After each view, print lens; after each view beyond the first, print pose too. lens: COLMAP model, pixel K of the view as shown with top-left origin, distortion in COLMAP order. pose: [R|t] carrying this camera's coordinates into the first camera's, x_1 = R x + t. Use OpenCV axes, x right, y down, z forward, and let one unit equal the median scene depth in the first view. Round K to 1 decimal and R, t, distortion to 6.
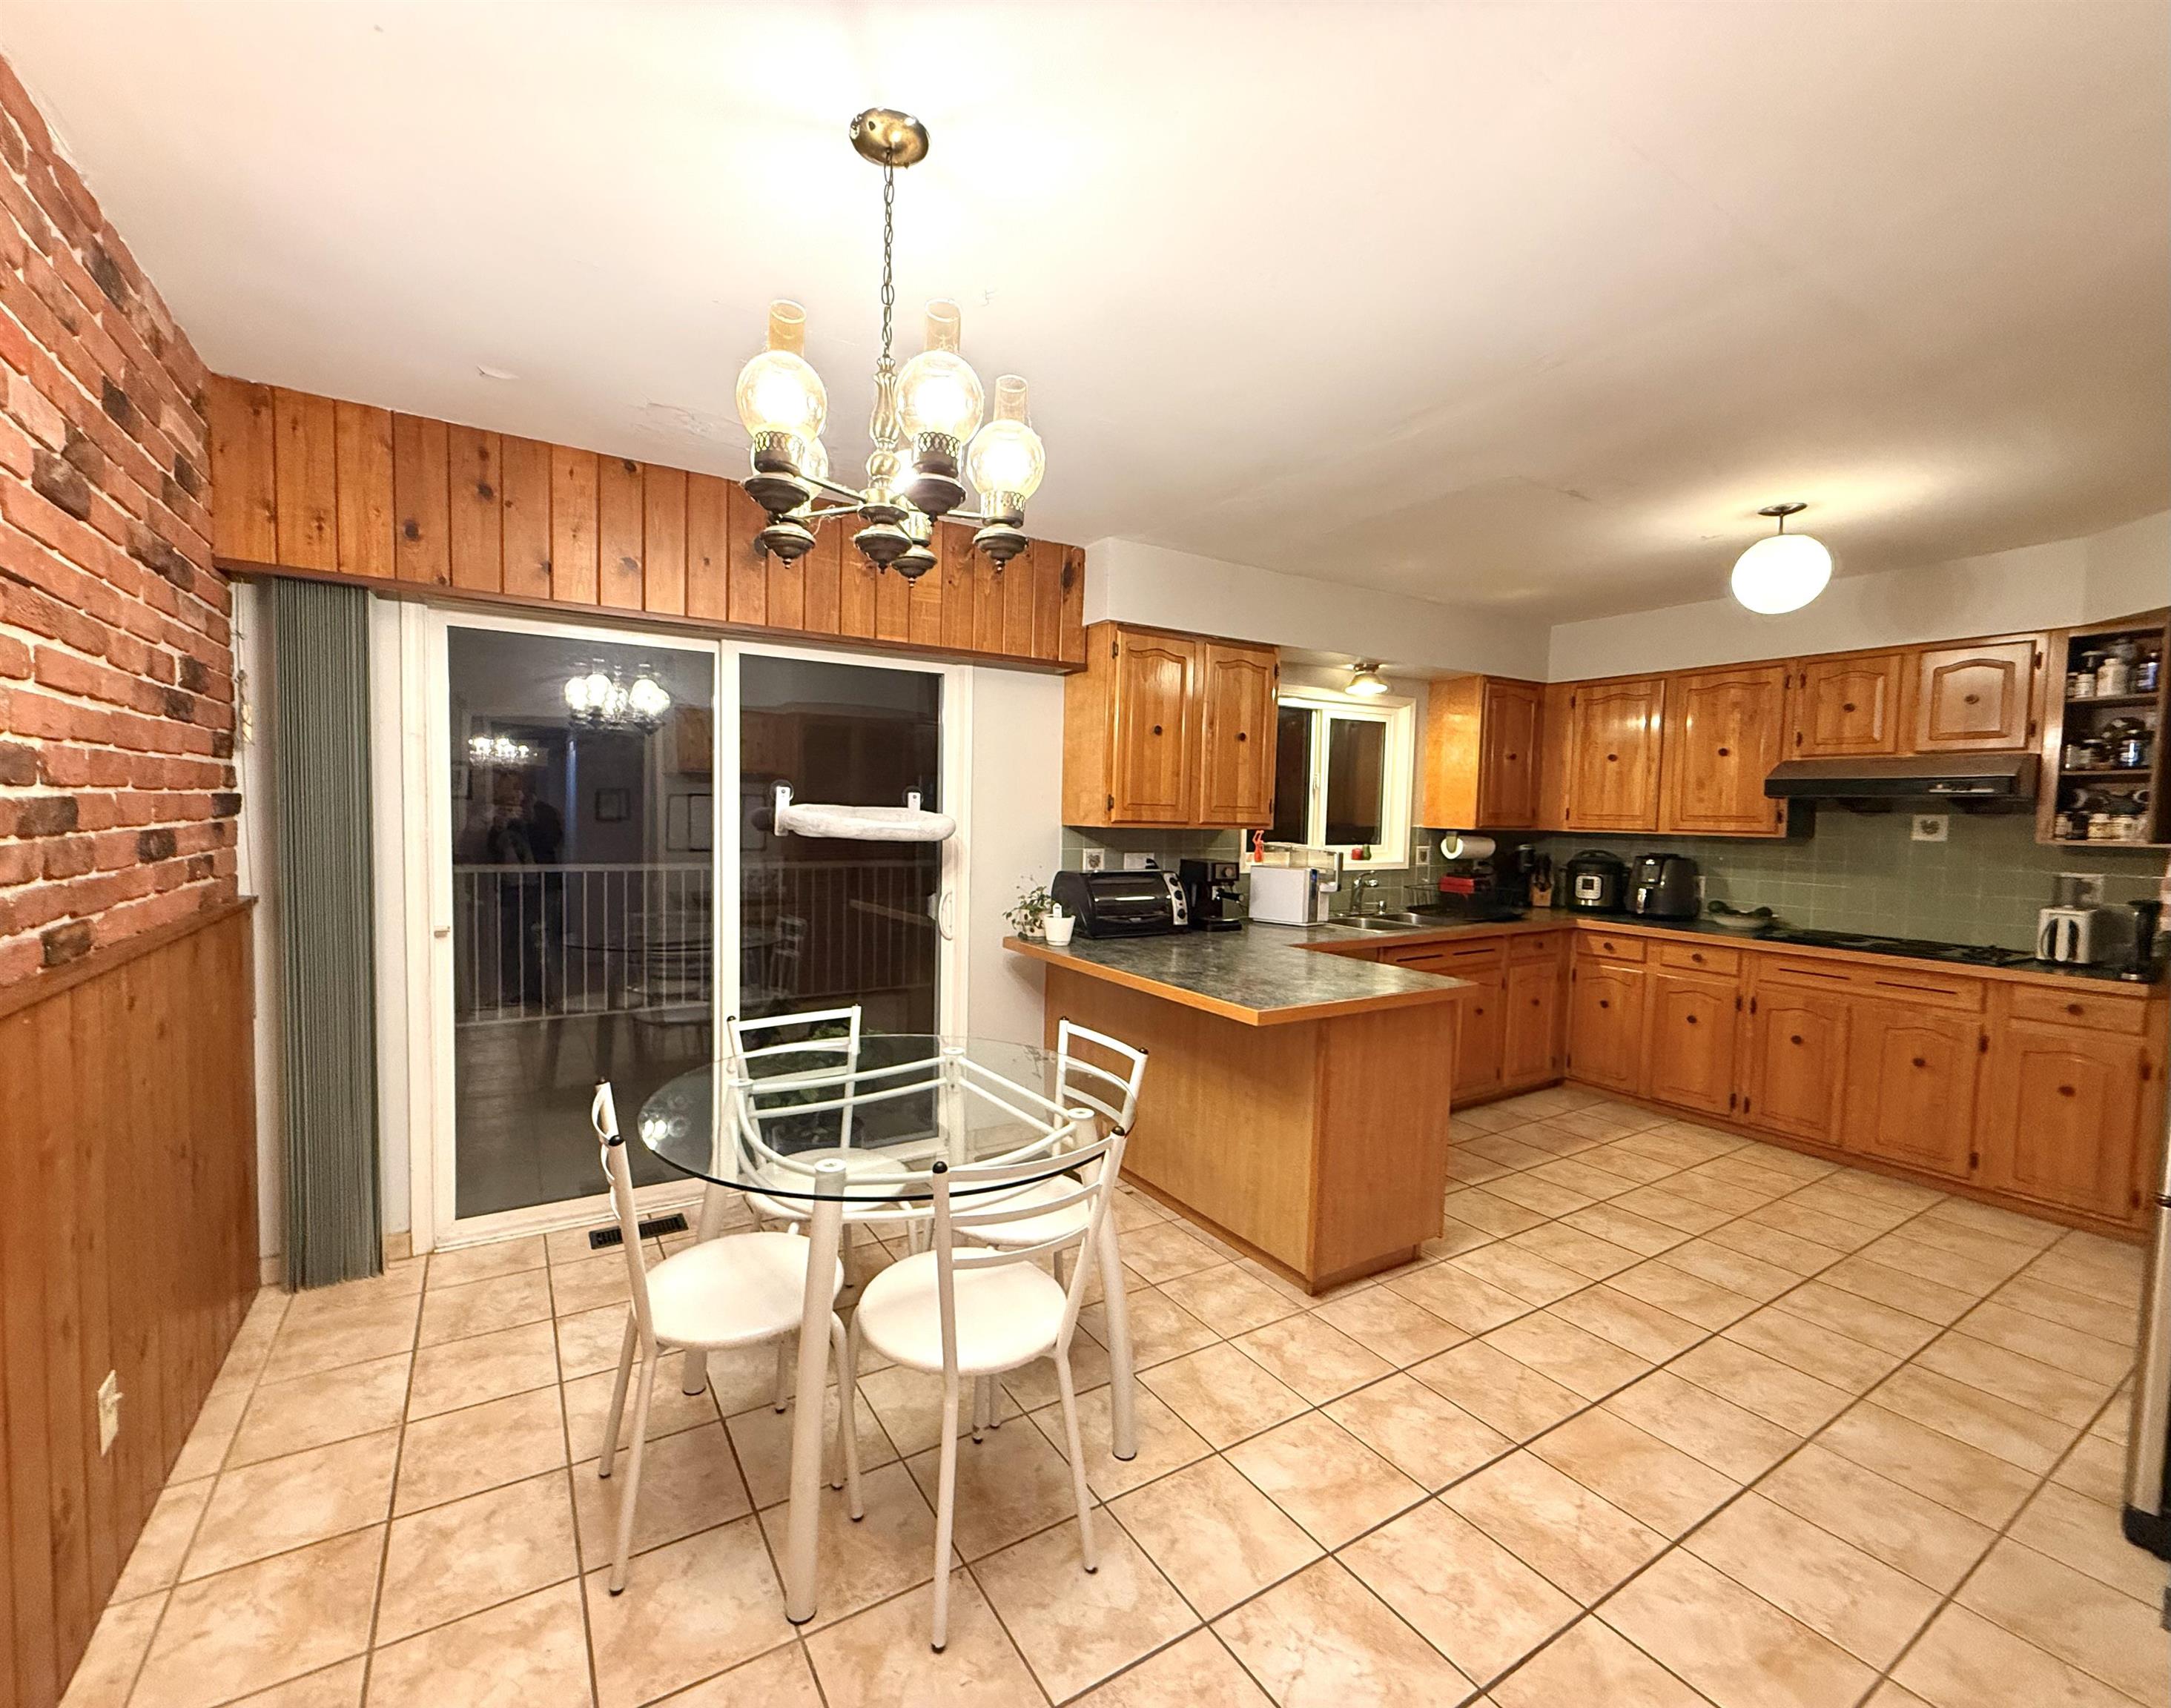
lens RADIAL K [[898.4, 0, 1024.5], [0, 898.4, 856.0], [0, 0, 1]] dist [-0.004936, -0.000292]
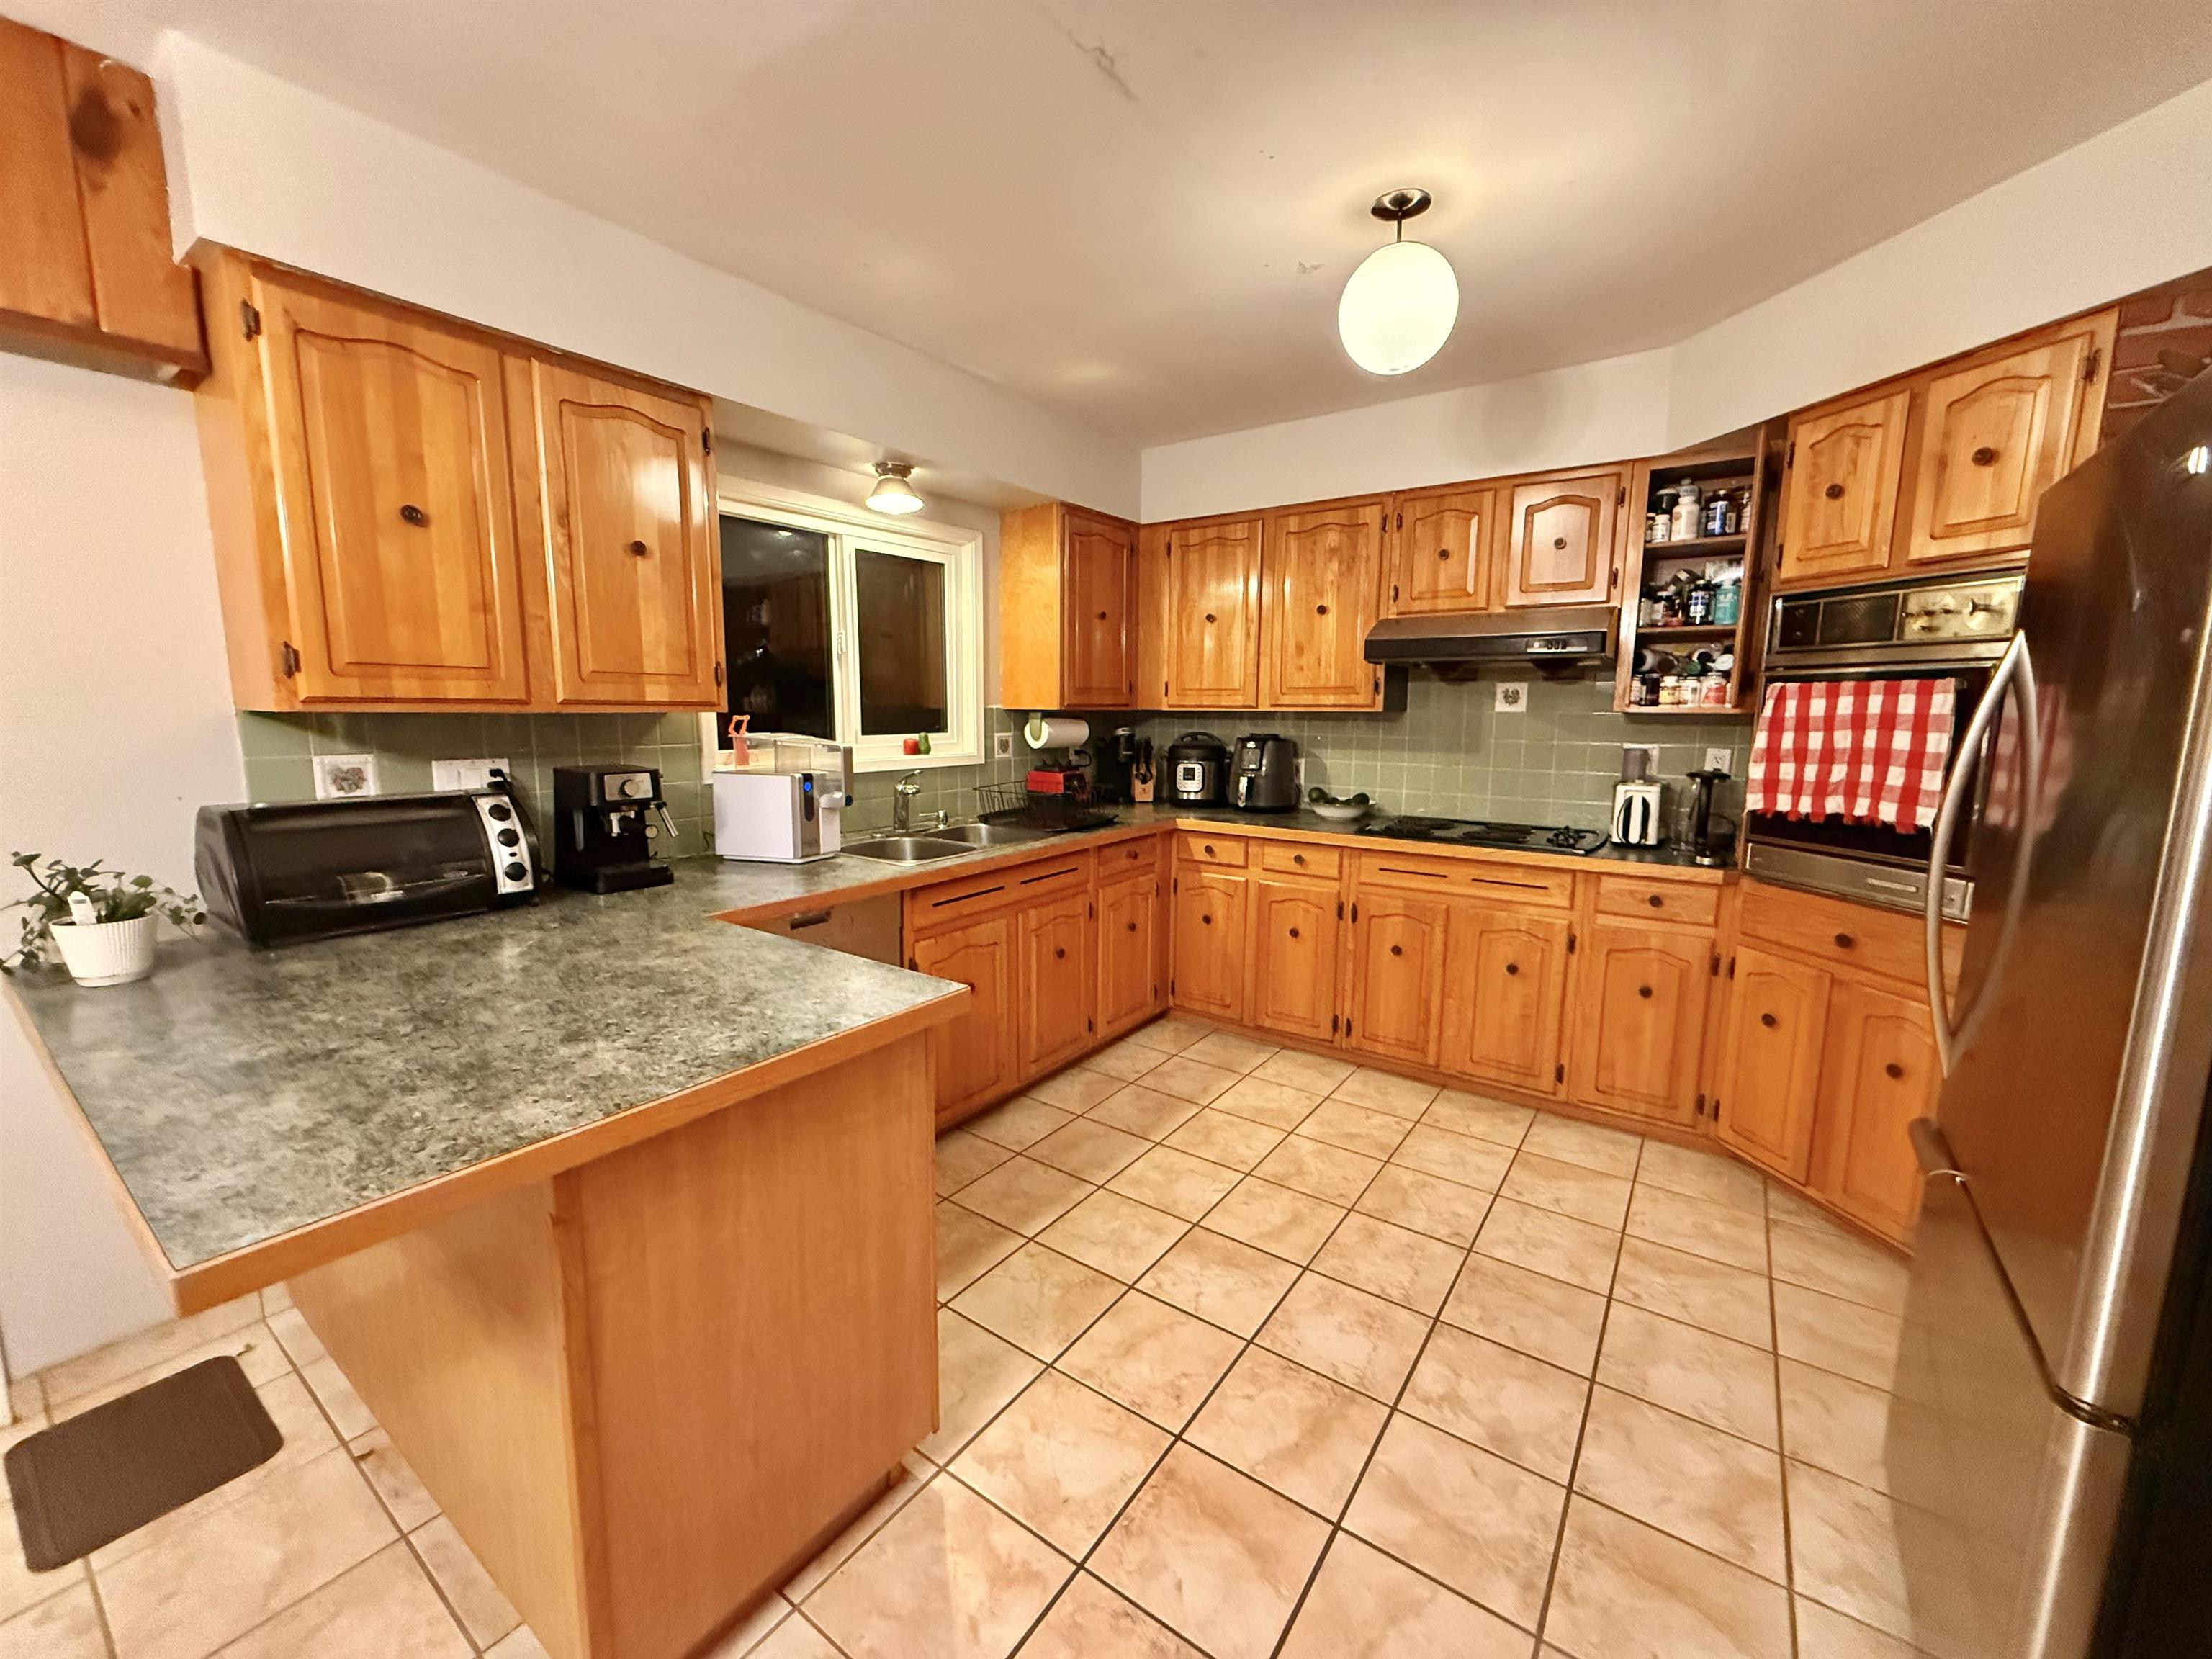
lens RADIAL K [[877.9, 0, 1100.4], [0, 877.9, 834.2], [0, 0, 1]] dist [-0.009850, 0.001026]
pose [[0.908947, -0.074045, 0.410284, 0.271097], [0.033615, 0.993914, 0.104904, -0.001095], [-0.415555, -0.081560, 0.905904, 0.367922]]
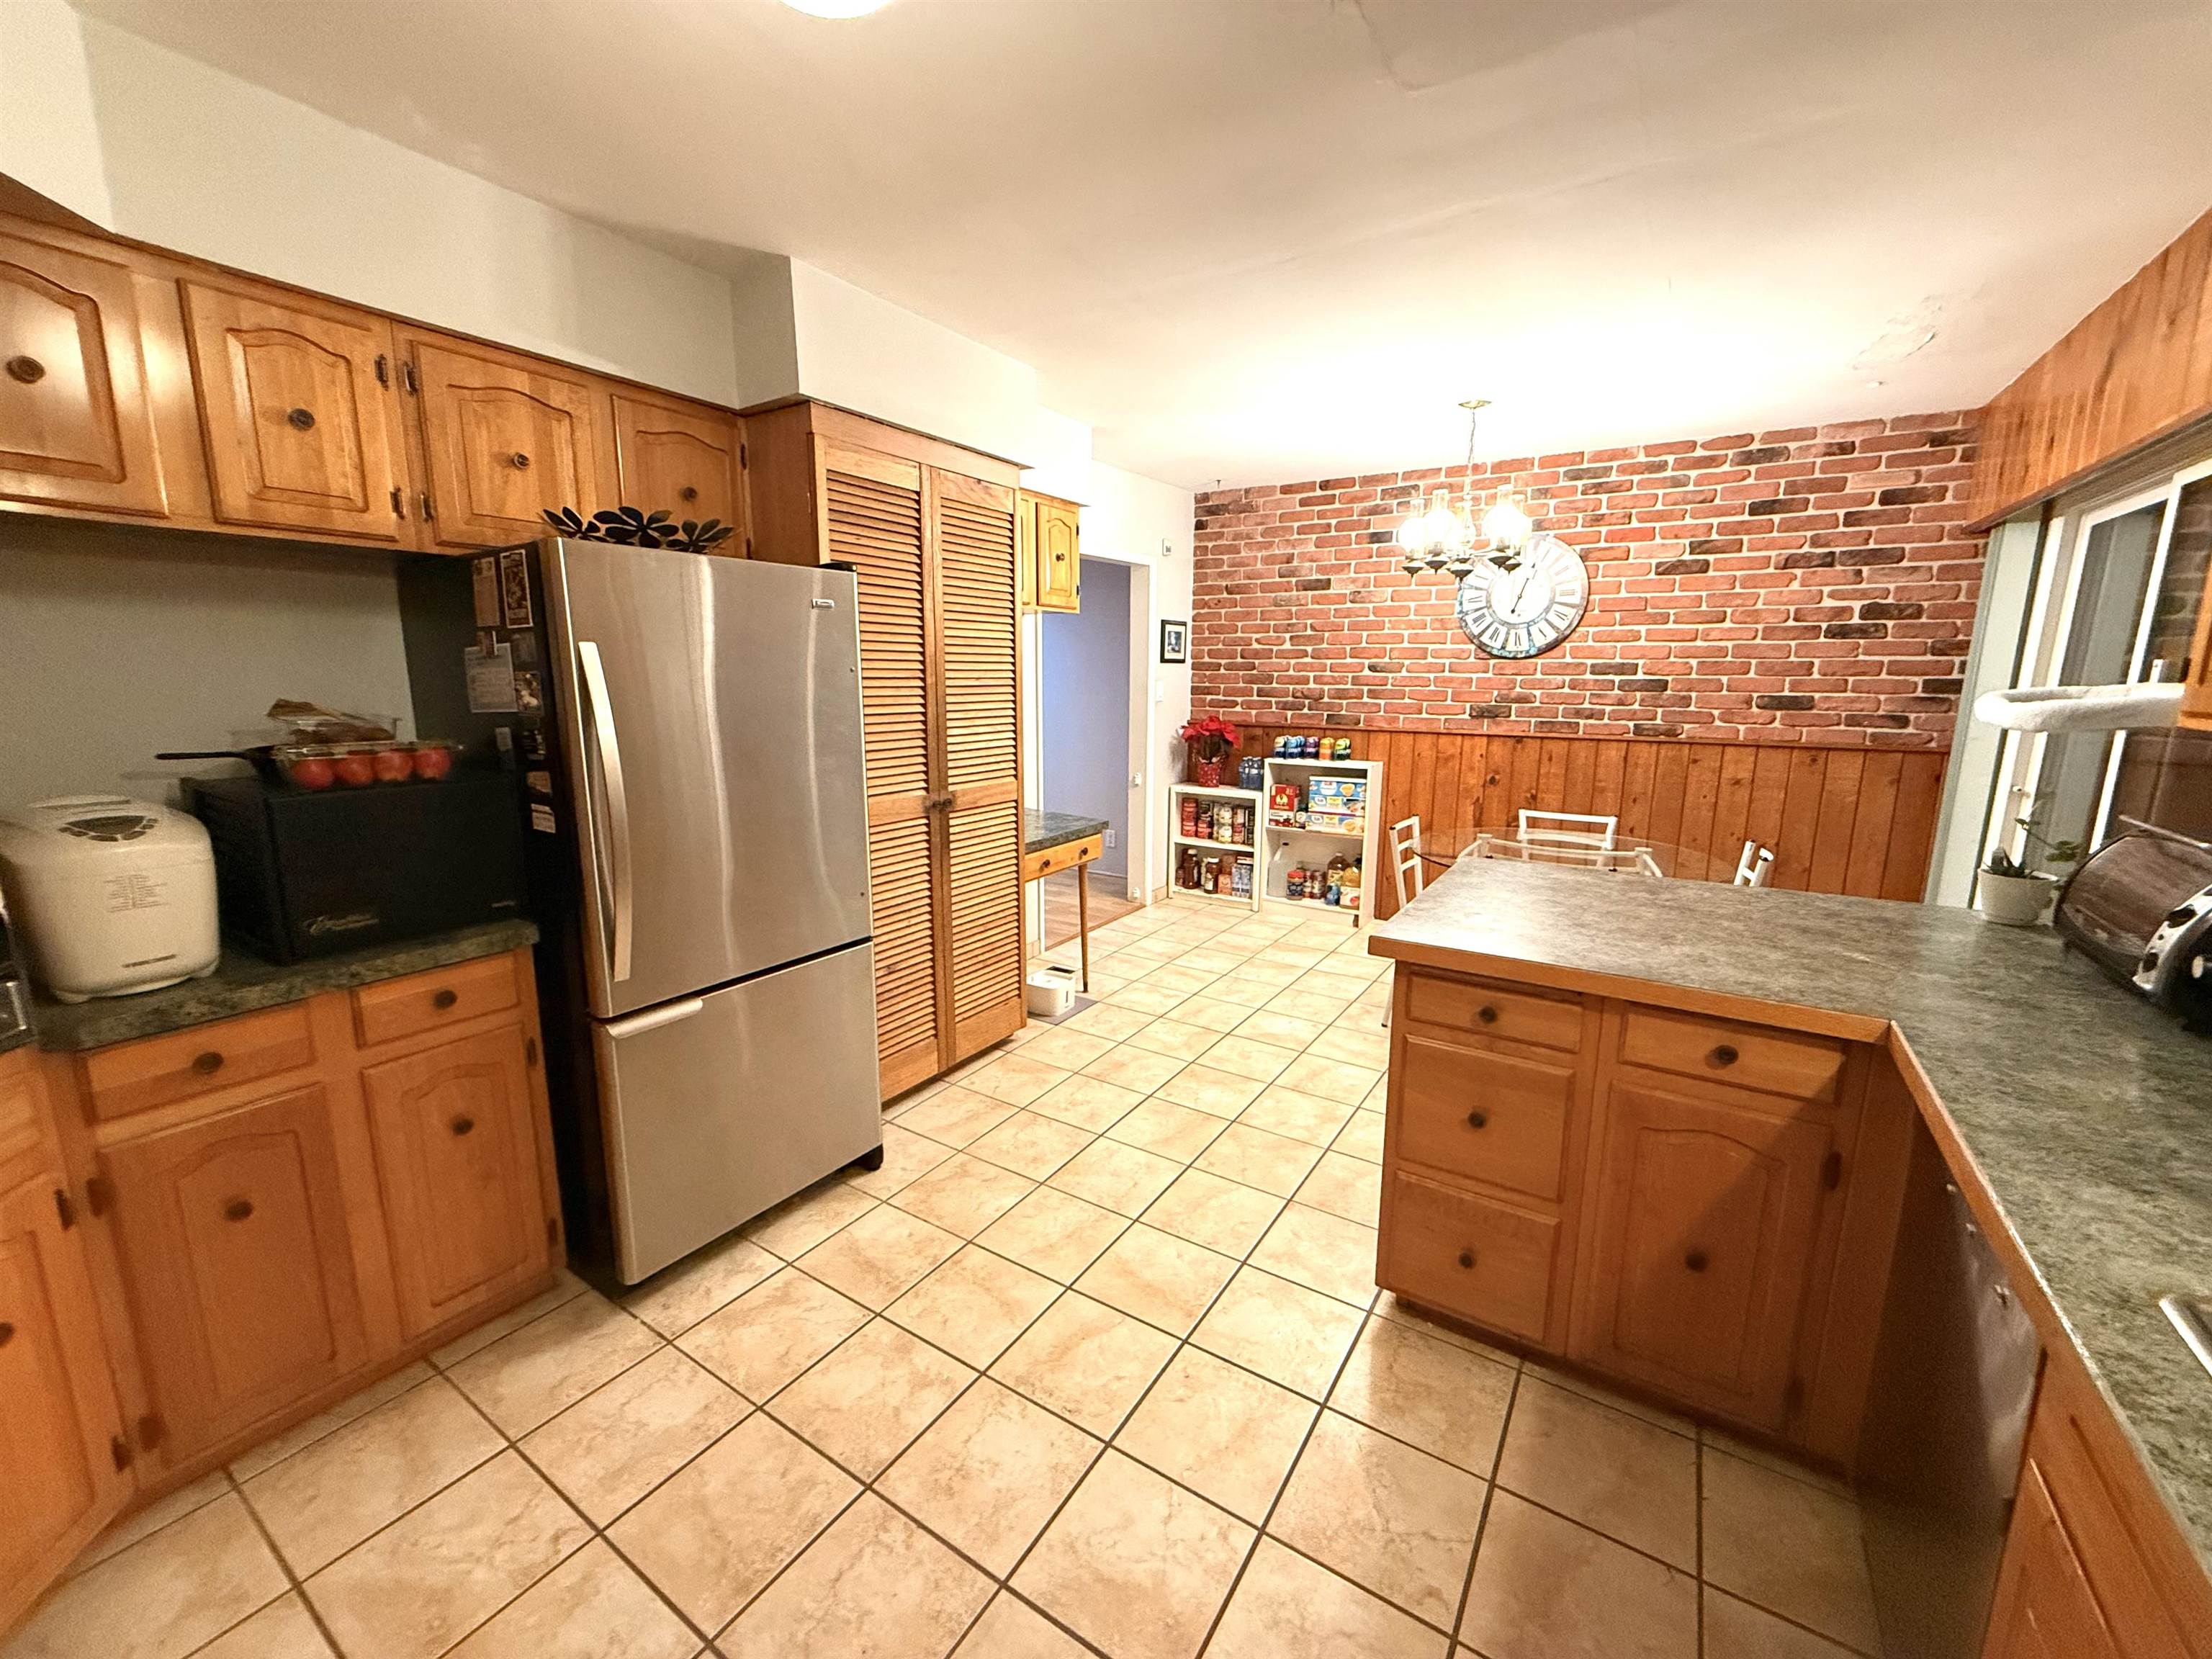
lens RADIAL K [[877.9, 0, 1109.3], [0, 877.9, 829.2], [0, 0, 1]] dist [-0.009850, 0.001026]
pose [[-0.888206, 0.061606, -0.455296, 0.707843], [-0.041467, 0.976176, 0.212983, -0.046481], [0.457569, 0.208053, -0.864491, 1.068382]]
